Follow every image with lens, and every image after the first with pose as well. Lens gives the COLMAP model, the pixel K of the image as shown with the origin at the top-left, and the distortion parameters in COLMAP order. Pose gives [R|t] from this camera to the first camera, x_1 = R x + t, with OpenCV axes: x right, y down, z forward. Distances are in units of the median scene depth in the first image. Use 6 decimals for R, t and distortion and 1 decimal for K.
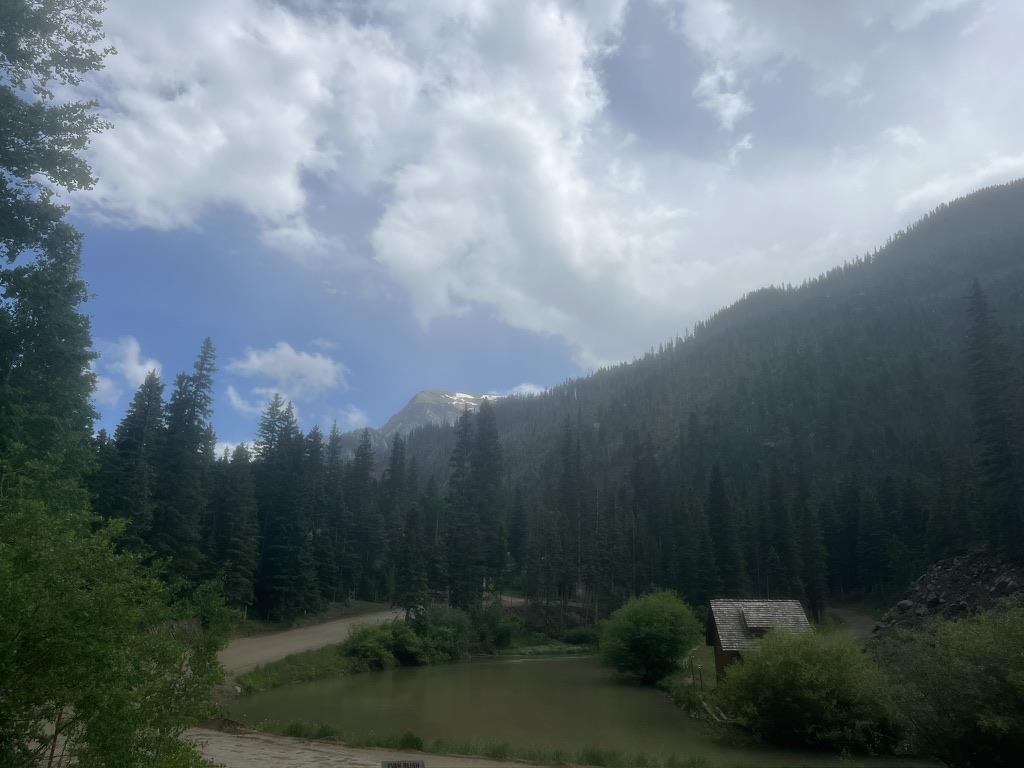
lens RADIAL K [[765.5, 0, 505.3], [0, 765.5, 377.1], [0, 0, 1]] dist [0.051556, -0.061431]
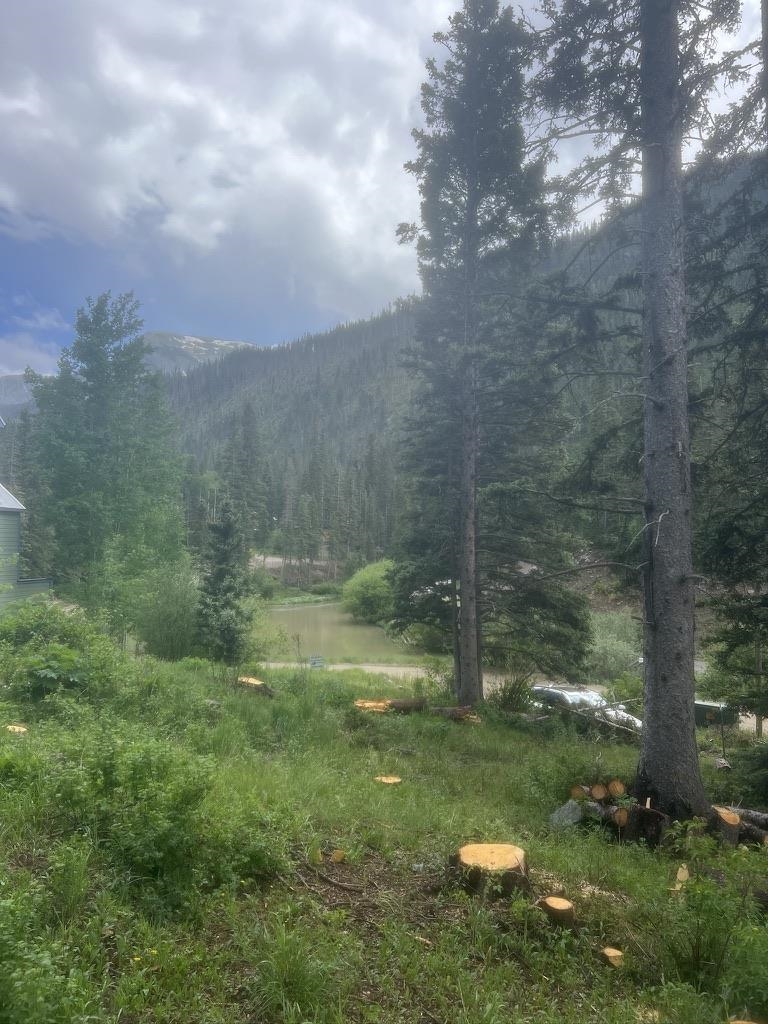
lens RADIAL K [[765.5, 0, 392.3], [0, 765.5, 514.8], [0, 0, 1]] dist [0.051556, -0.061431]
pose [[0.980632, -0.008538, 0.195675, -0.046841], [-0.039536, 0.969855, 0.240455, -0.115704], [-0.191830, -0.243534, 0.950733, -0.263216]]
